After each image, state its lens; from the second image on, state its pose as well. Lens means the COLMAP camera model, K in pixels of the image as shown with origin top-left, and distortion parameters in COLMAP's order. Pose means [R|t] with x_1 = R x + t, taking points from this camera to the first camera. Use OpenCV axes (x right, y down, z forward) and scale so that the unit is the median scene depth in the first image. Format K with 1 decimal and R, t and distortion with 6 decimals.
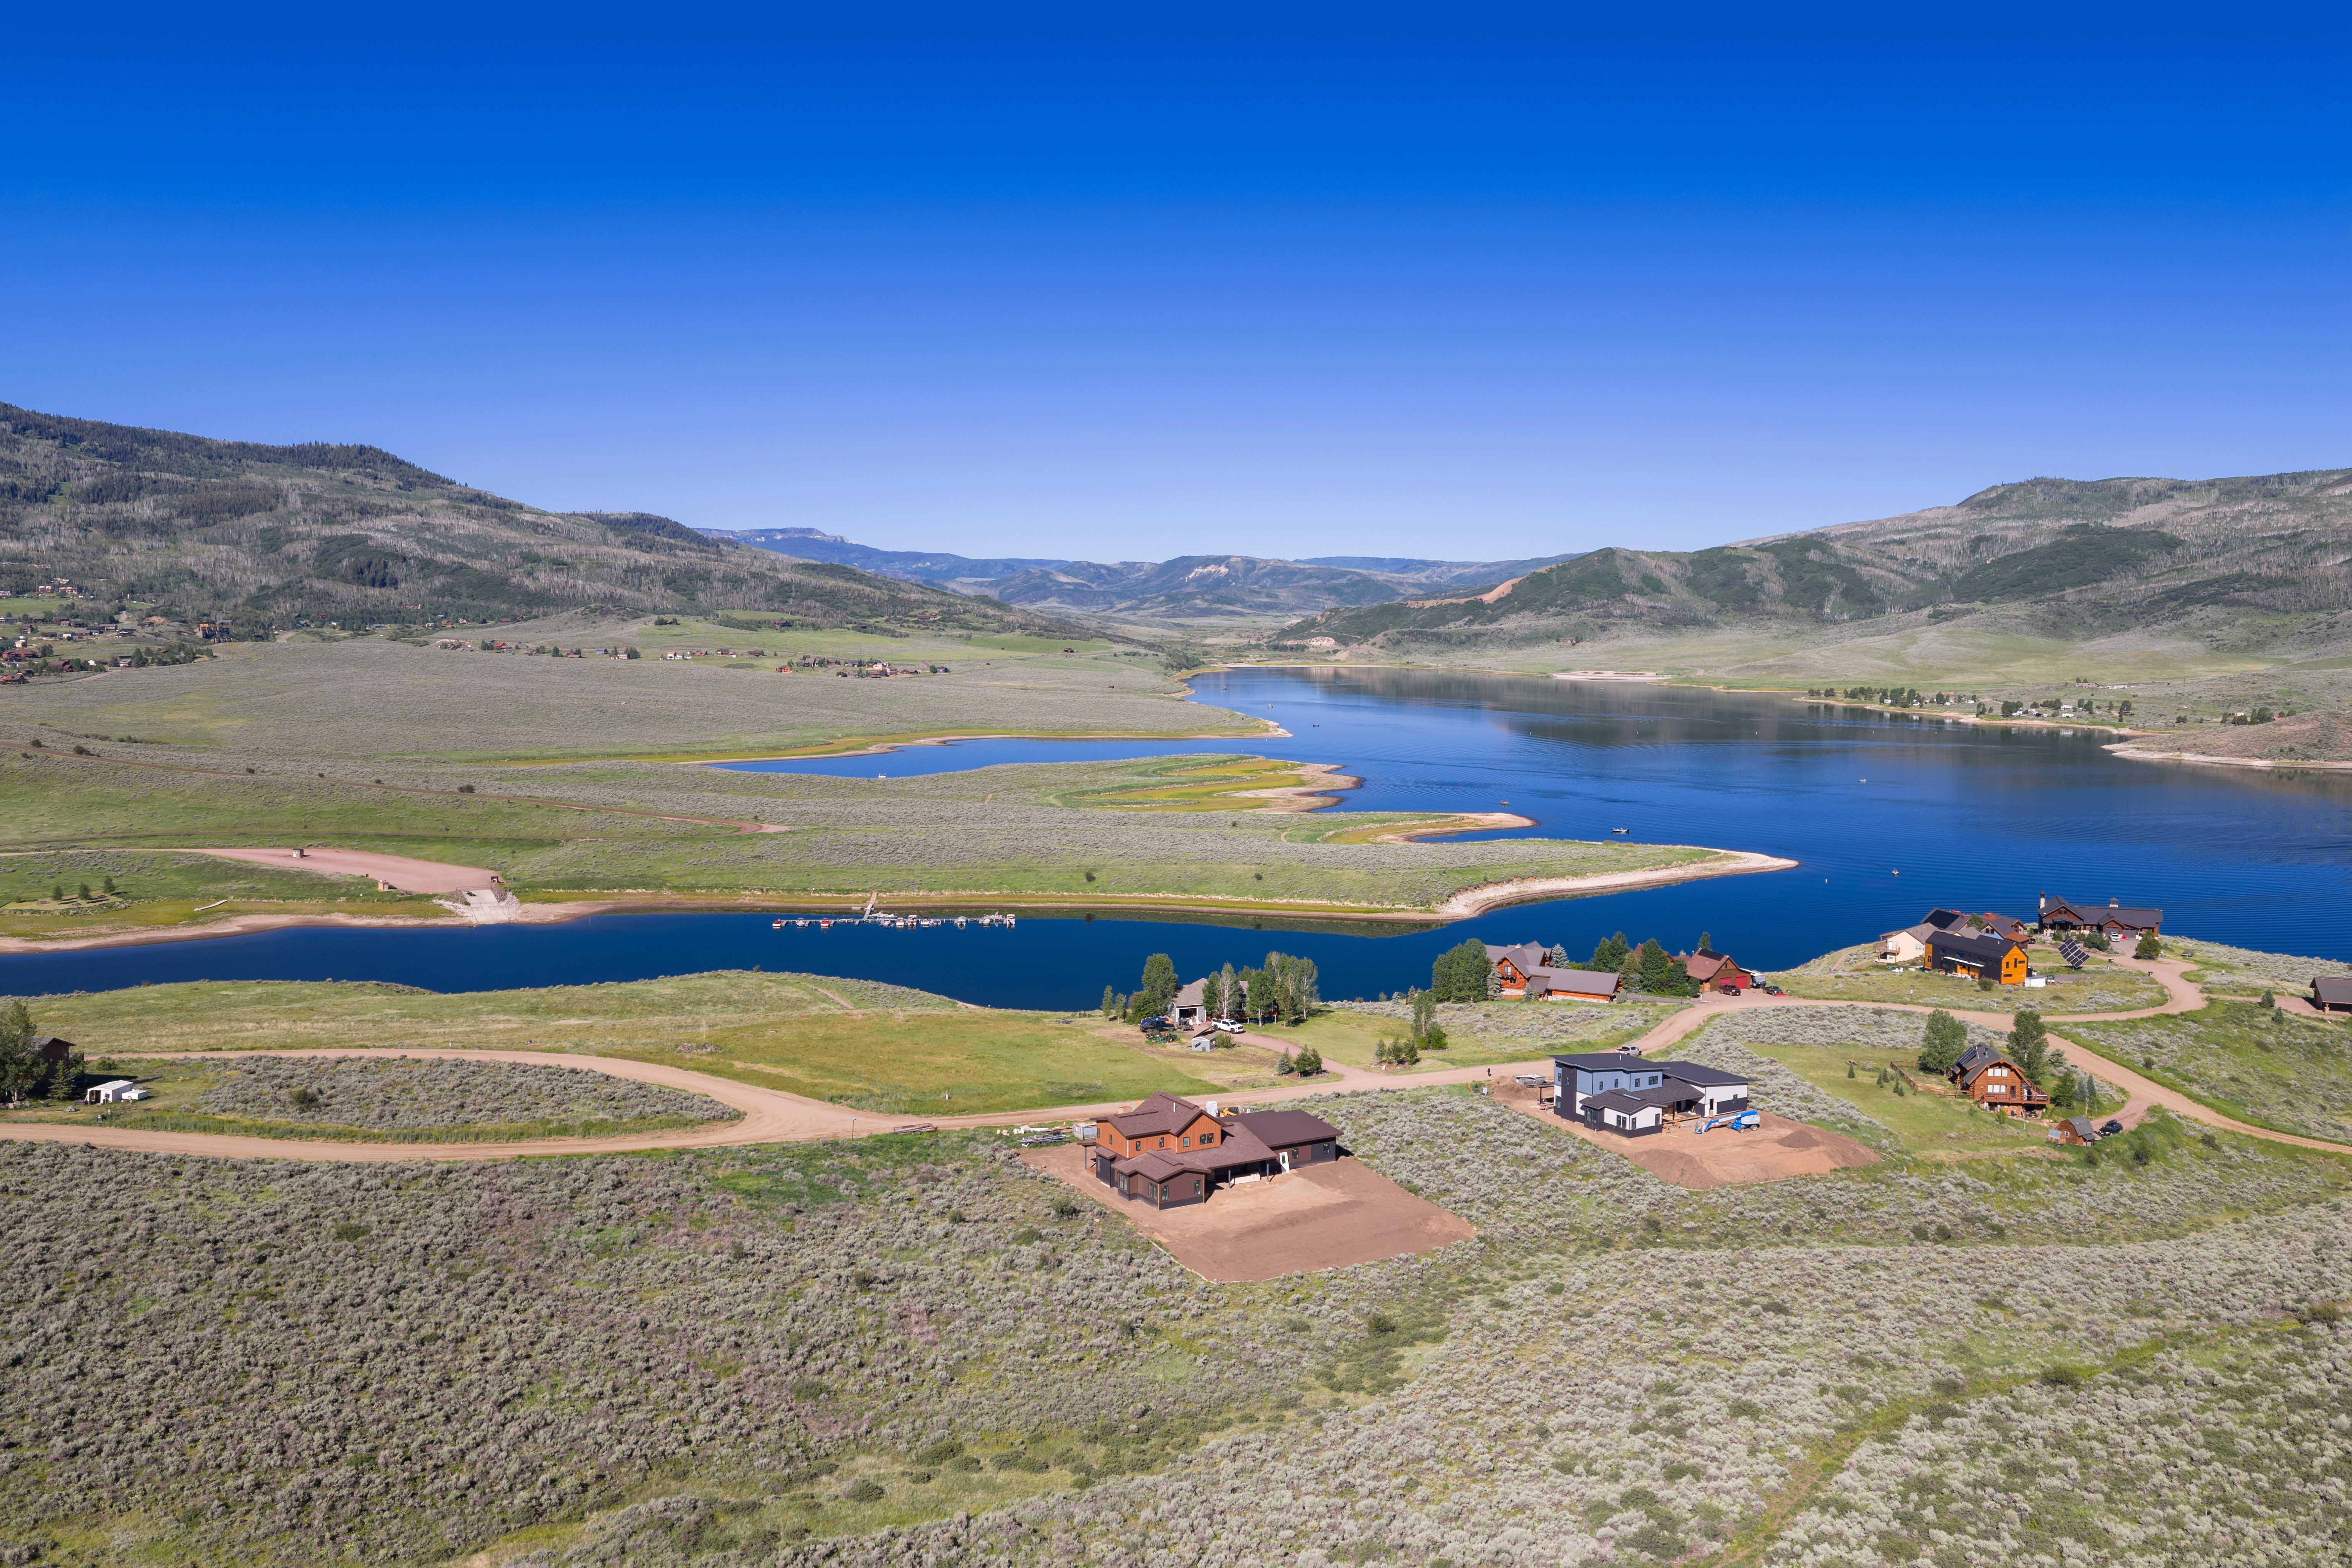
lens RADIAL K [[1942.6, 0, 1176.0], [0, 1942.6, 784.0], [0, 0, 1]] dist [0.022810, -0.042242]
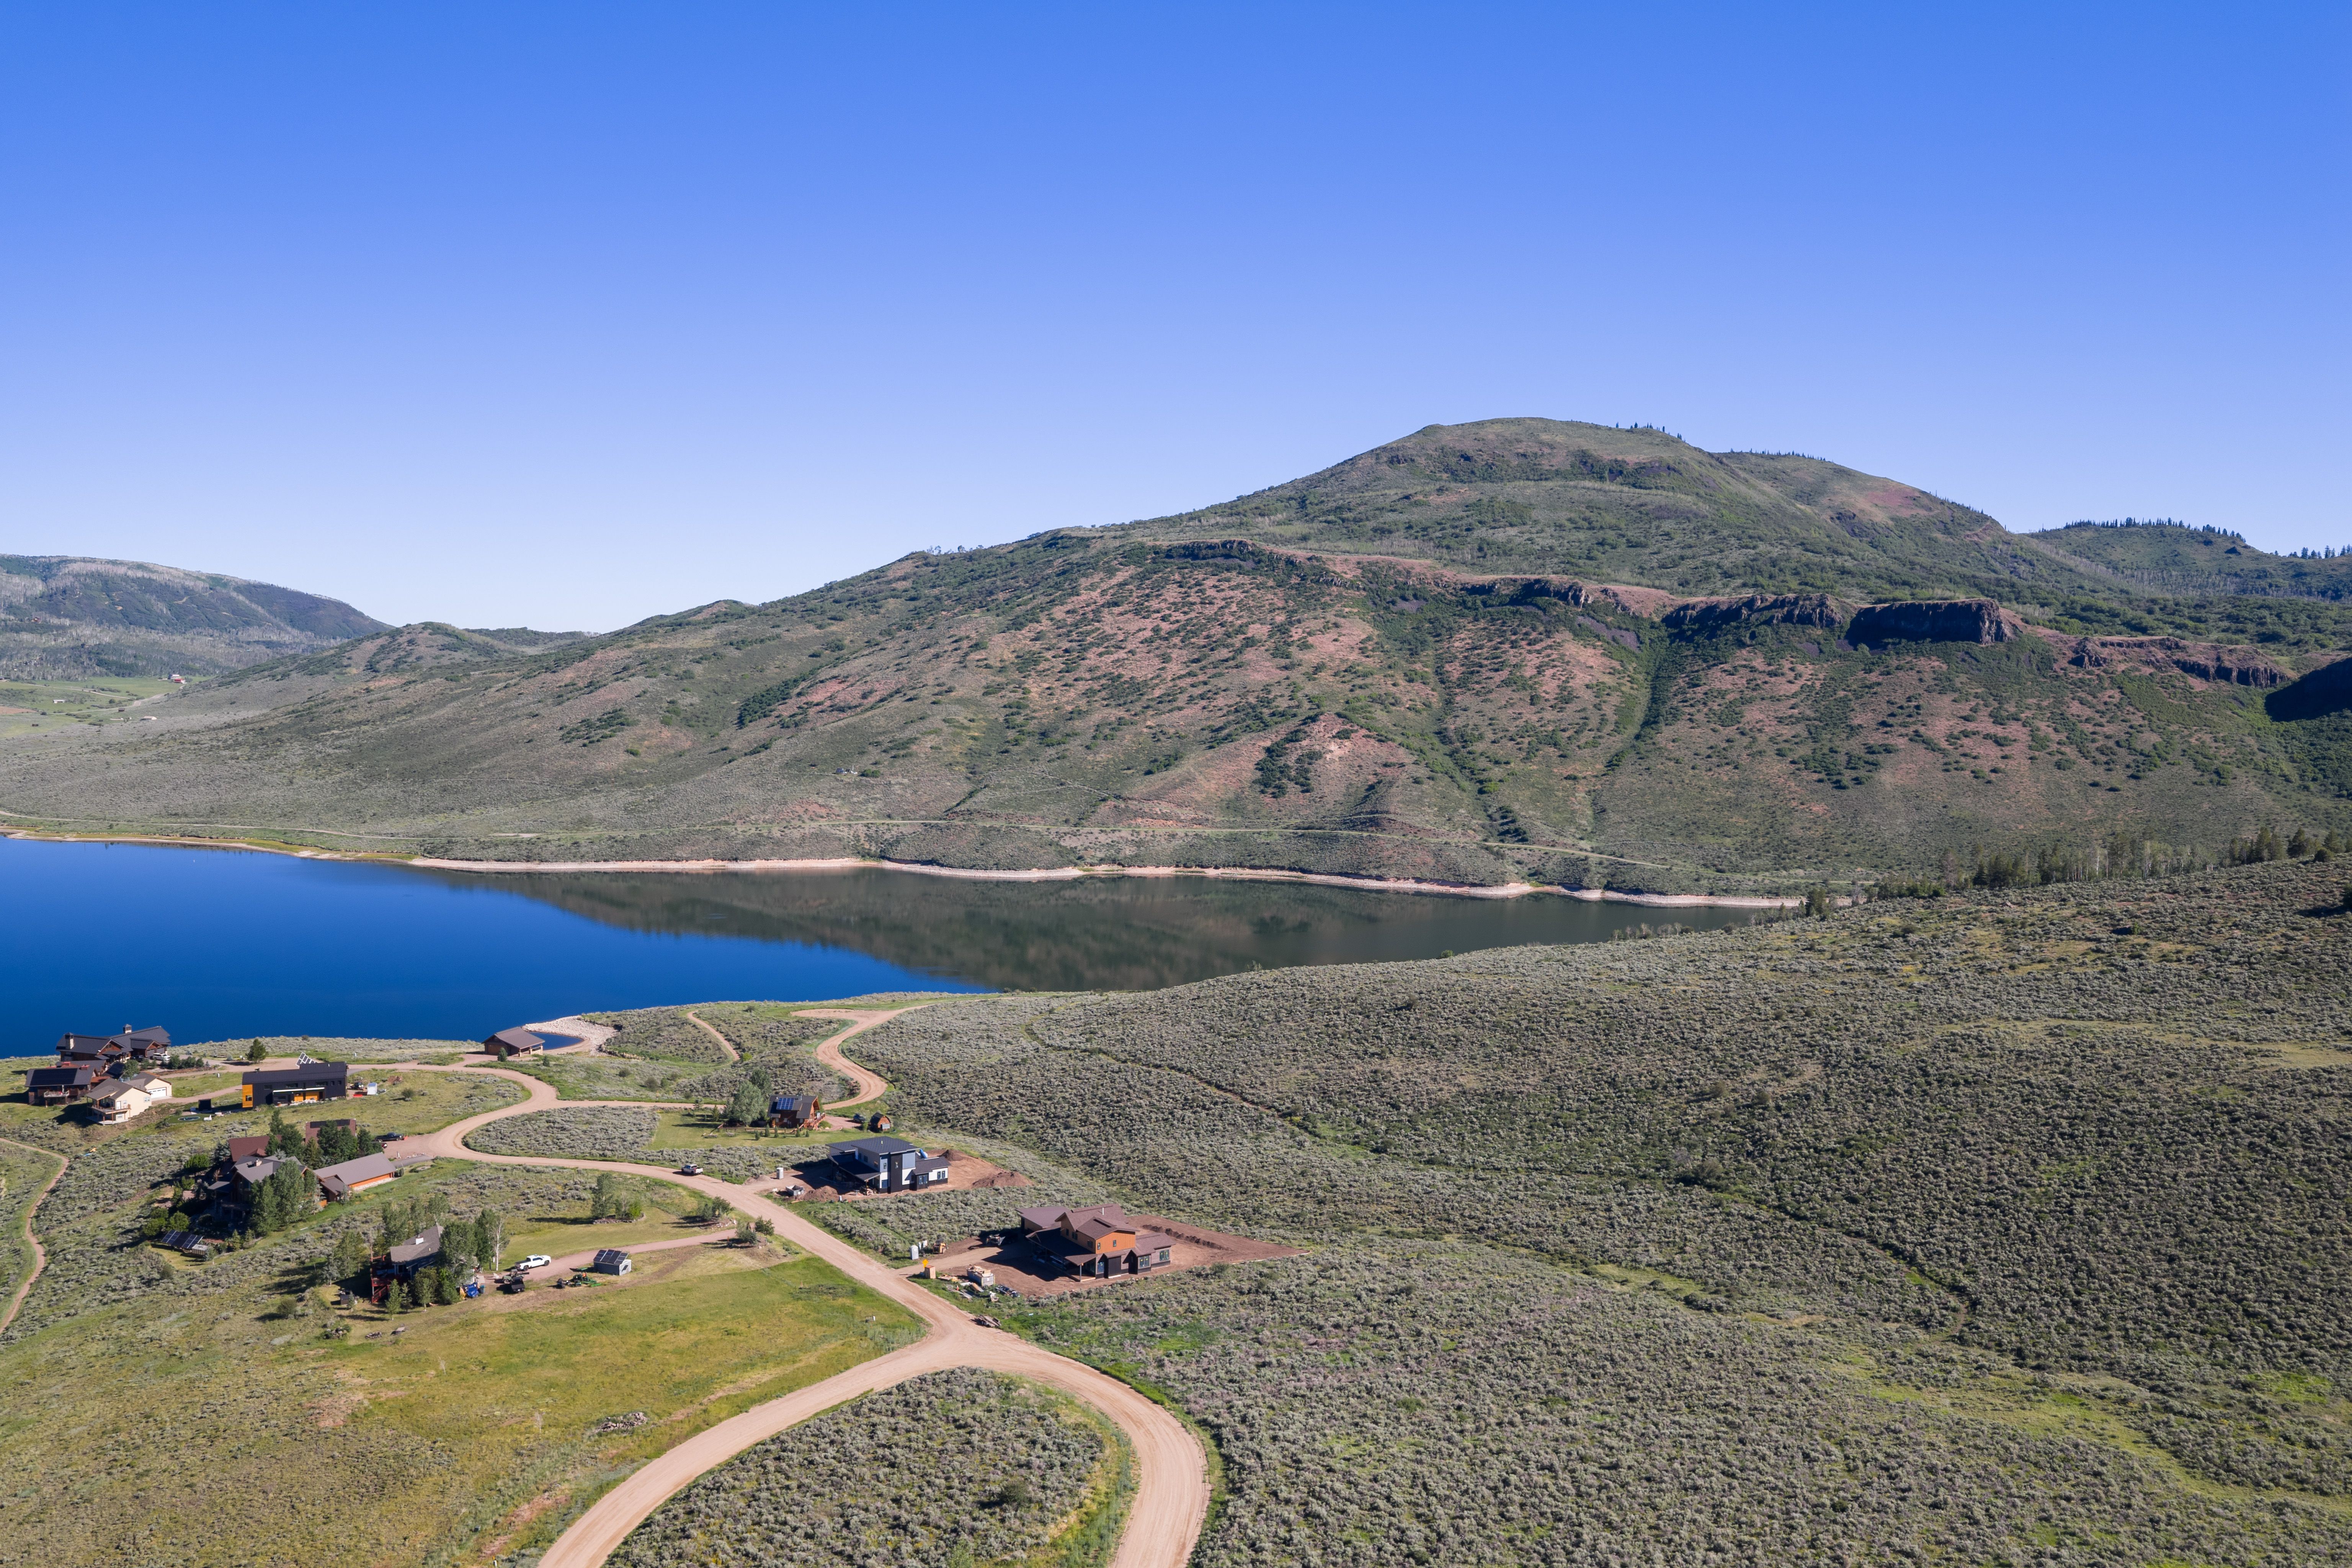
lens RADIAL K [[1939.0, 0, 1179.2], [0, 1939.0, 785.3], [0, 0, 1]] dist [0.033030, -0.058557]
pose [[-0.040068, -0.069095, 0.996805, -0.101221], [0.076013, 0.994505, 0.071991, -0.017665], [-0.996301, 0.078655, -0.034596, 0.069168]]
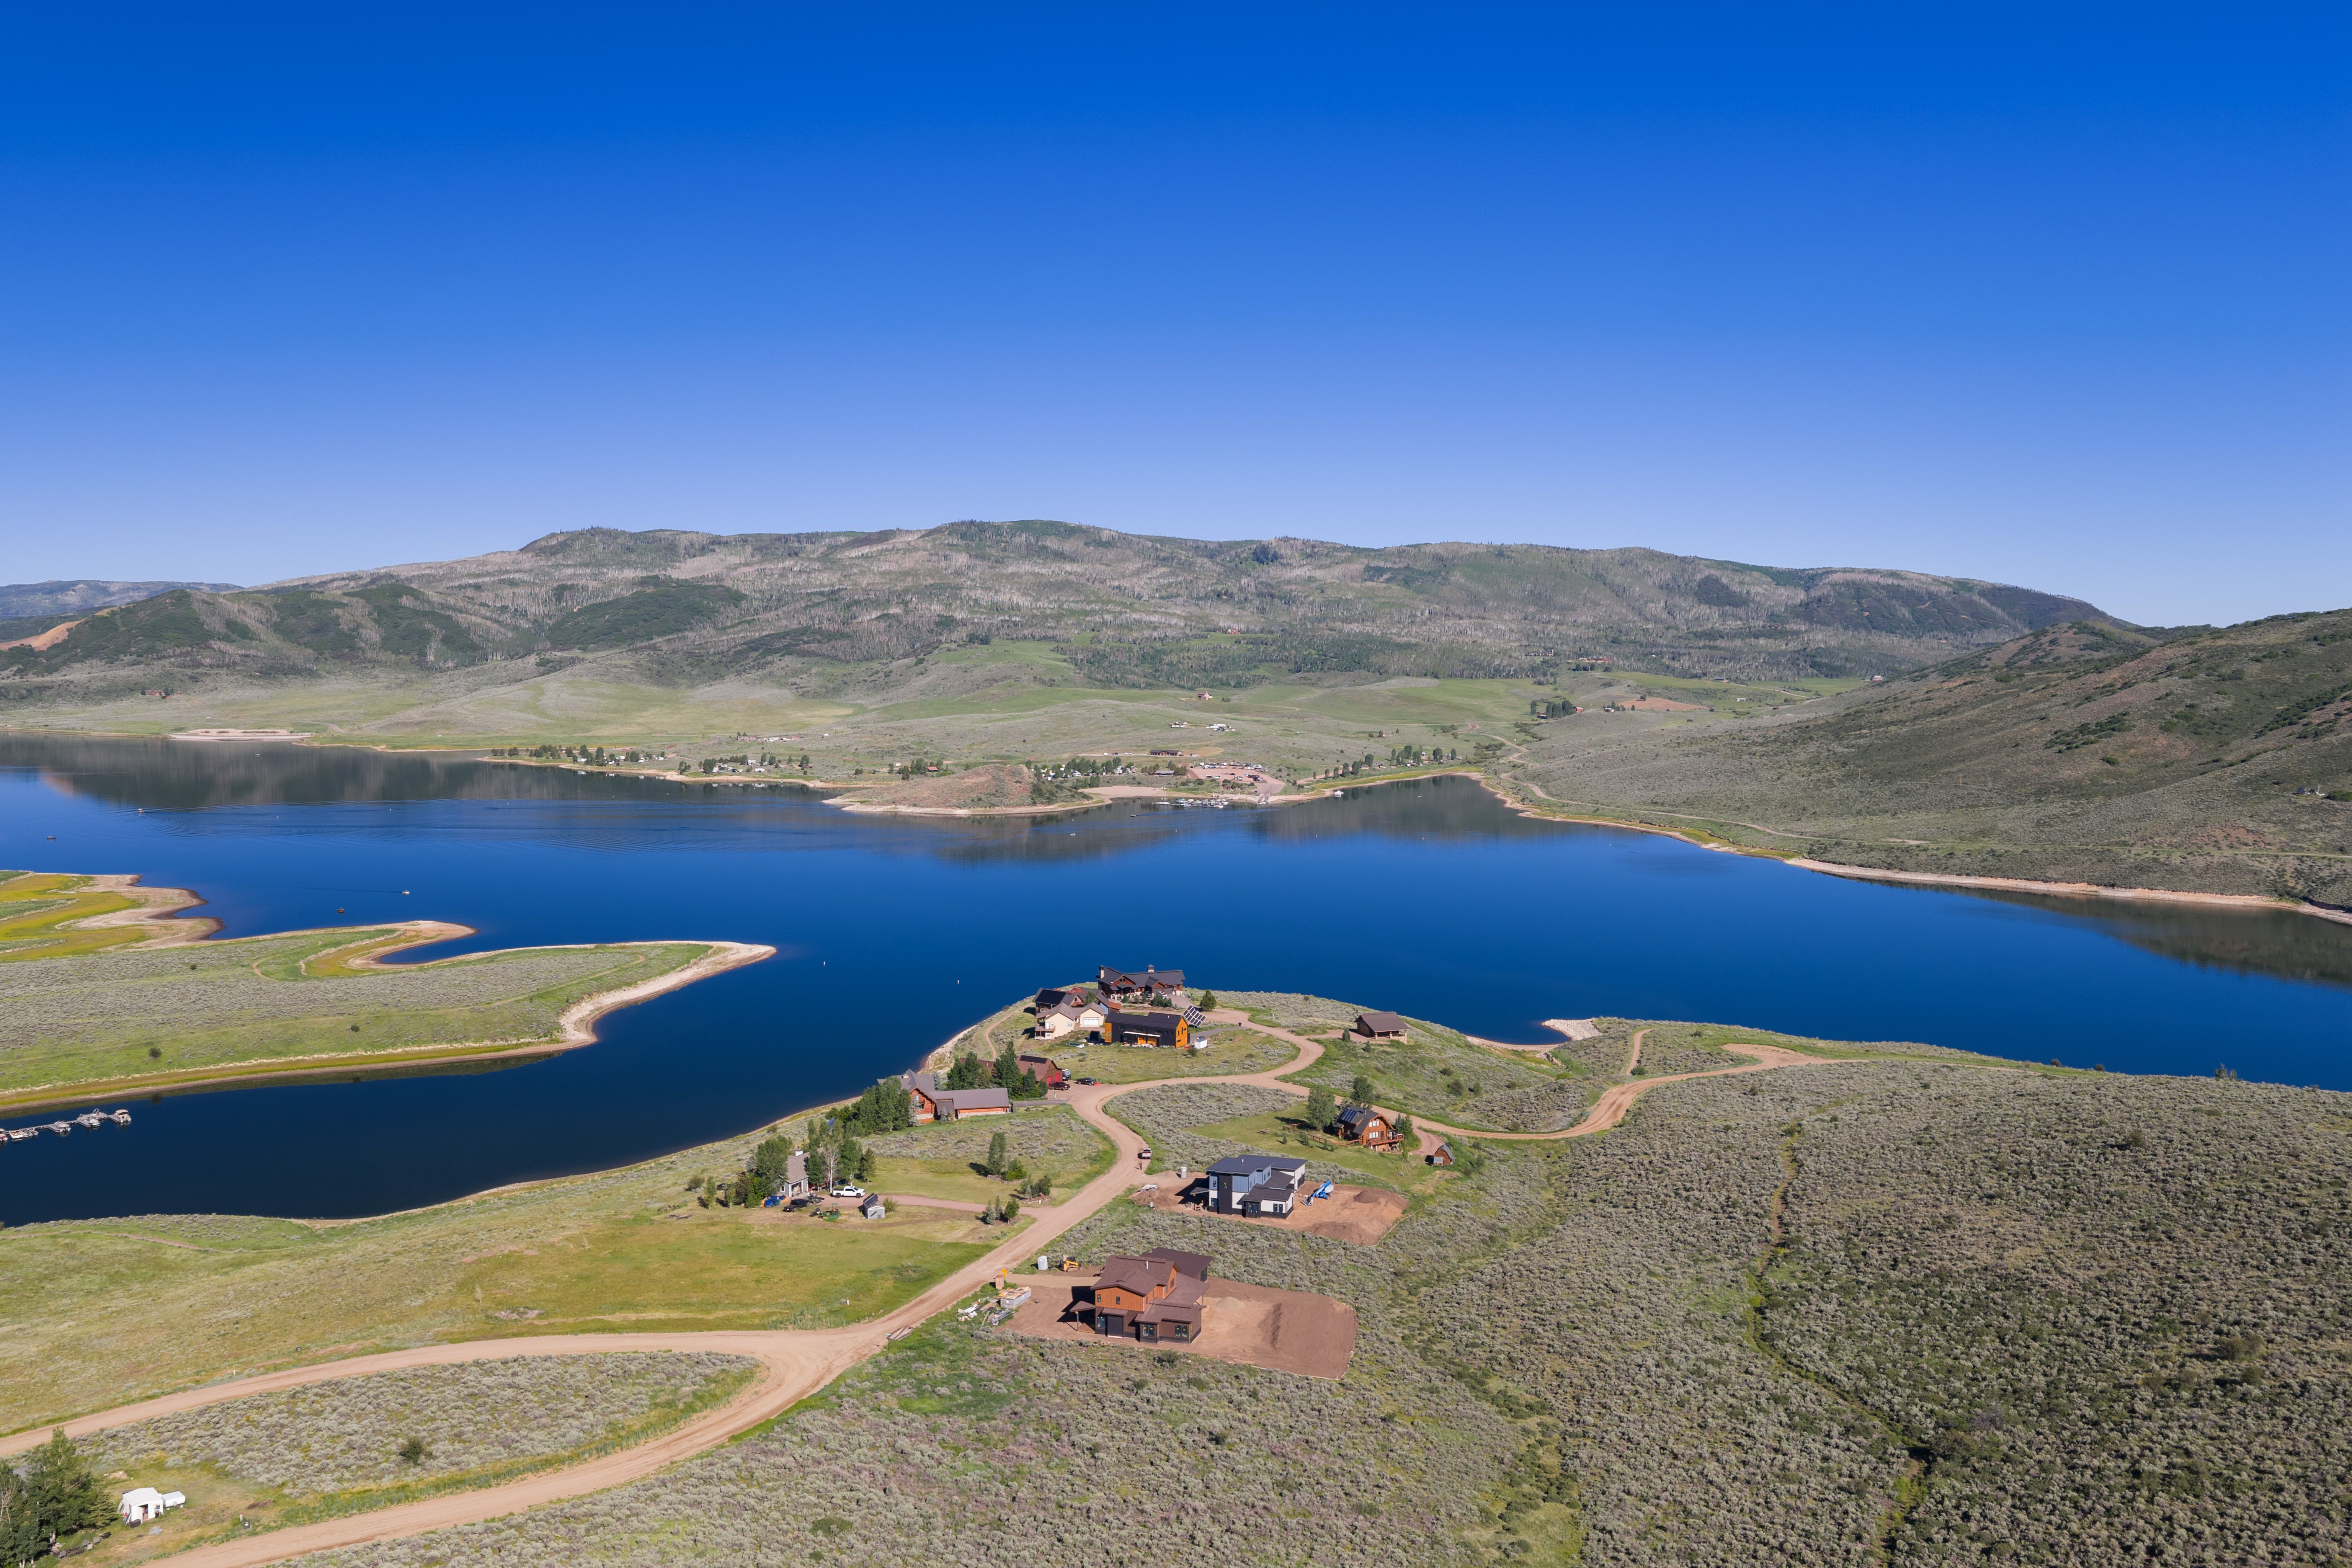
lens RADIAL K [[1939.0, 0, 1179.2], [0, 1939.0, 785.3], [0, 0, 1]] dist [0.033030, -0.058557]
pose [[0.744938, -0.048663, 0.665357, -0.059114], [0.058341, 0.998267, 0.007692, -0.011445], [-0.664578, 0.033088, 0.746486, 0.000821]]
